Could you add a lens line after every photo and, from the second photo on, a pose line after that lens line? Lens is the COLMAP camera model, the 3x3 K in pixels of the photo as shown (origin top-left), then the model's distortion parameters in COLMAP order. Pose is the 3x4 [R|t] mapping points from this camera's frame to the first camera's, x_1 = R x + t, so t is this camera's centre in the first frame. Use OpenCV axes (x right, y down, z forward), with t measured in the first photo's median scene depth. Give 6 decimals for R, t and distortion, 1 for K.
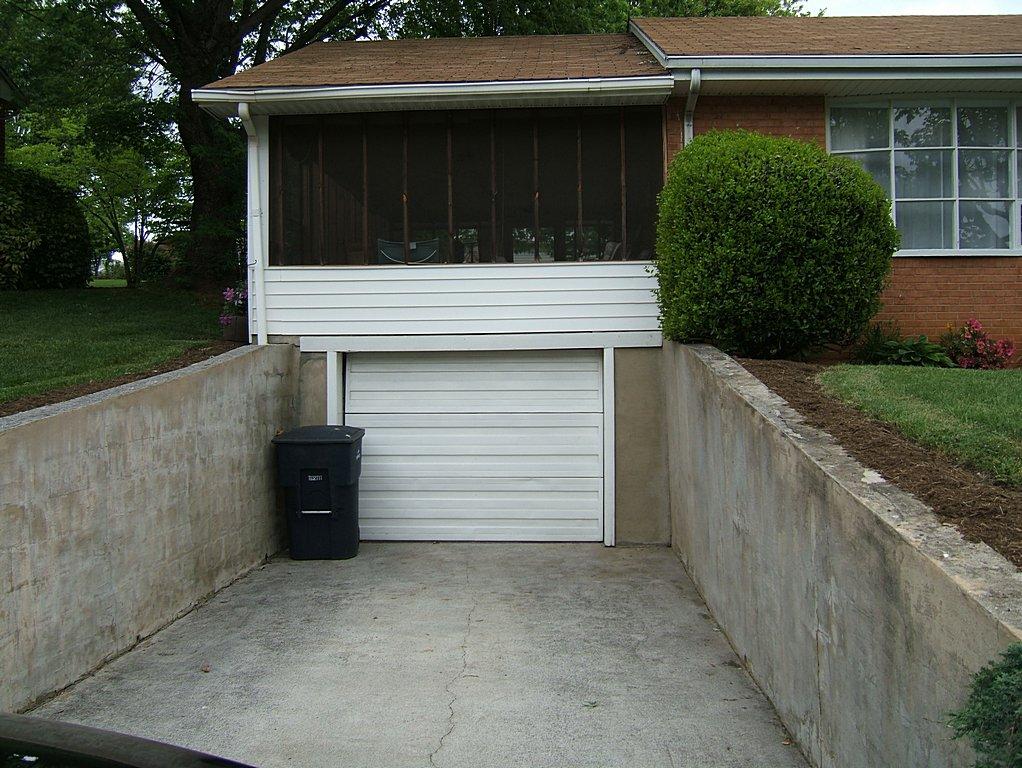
lens RADIAL K [[976.3, 0, 513.5], [0, 976.3, 383.2], [0, 0, 1]] dist [-0.089987, 0.000000]
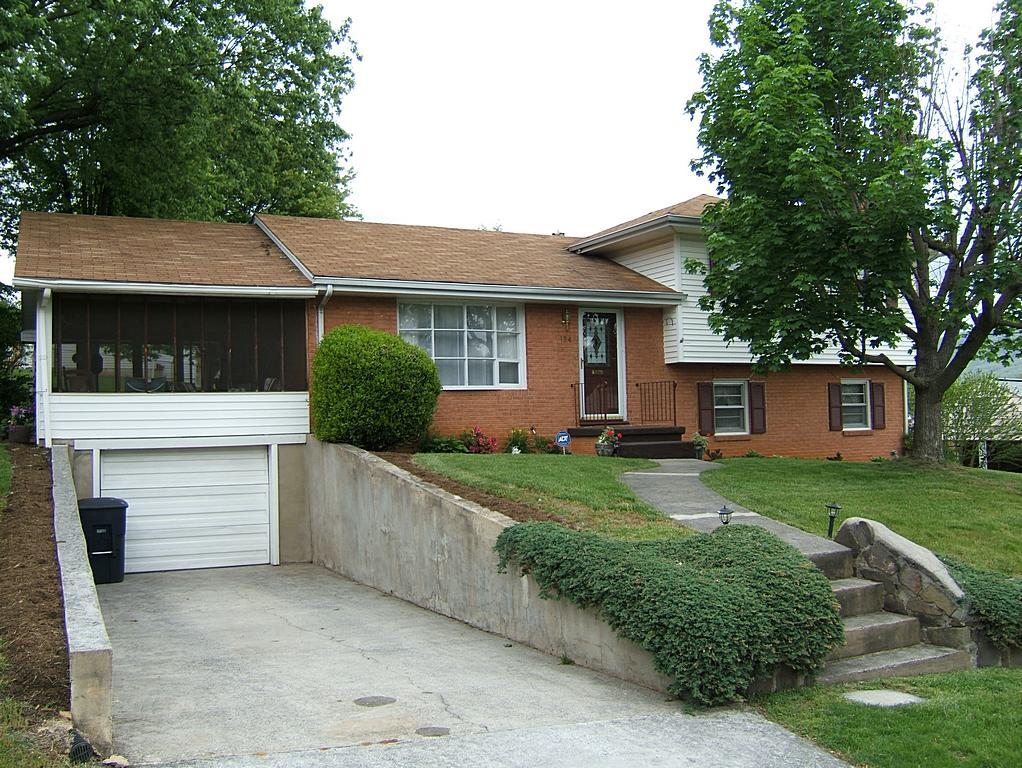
lens RADIAL K [[976.3, 0, 511.0], [0, 976.3, 383.1], [0, 0, 1]] dist [-0.089987, 0.000000]
pose [[0.874711, 0.012470, 0.484484, -0.379142], [0.025591, 0.997086, -0.071868, -0.012355], [-0.483968, 0.075262, 0.871843, -0.689939]]
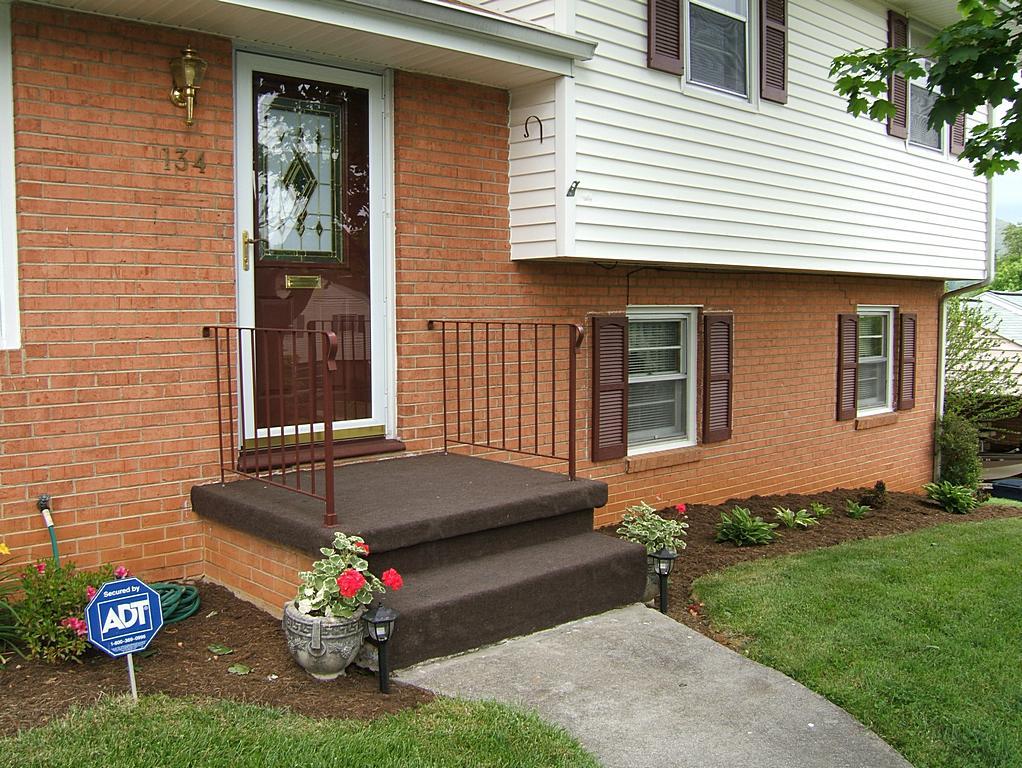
lens RADIAL K [[976.3, 0, 513.8], [0, 976.3, 382.6], [0, 0, 1]] dist [-0.089987, 0.000000]
pose [[0.705095, -0.045247, 0.707668, 0.452221], [0.014518, 0.998674, 0.049389, -0.146455], [-0.708964, -0.024550, 0.704817, 0.512799]]
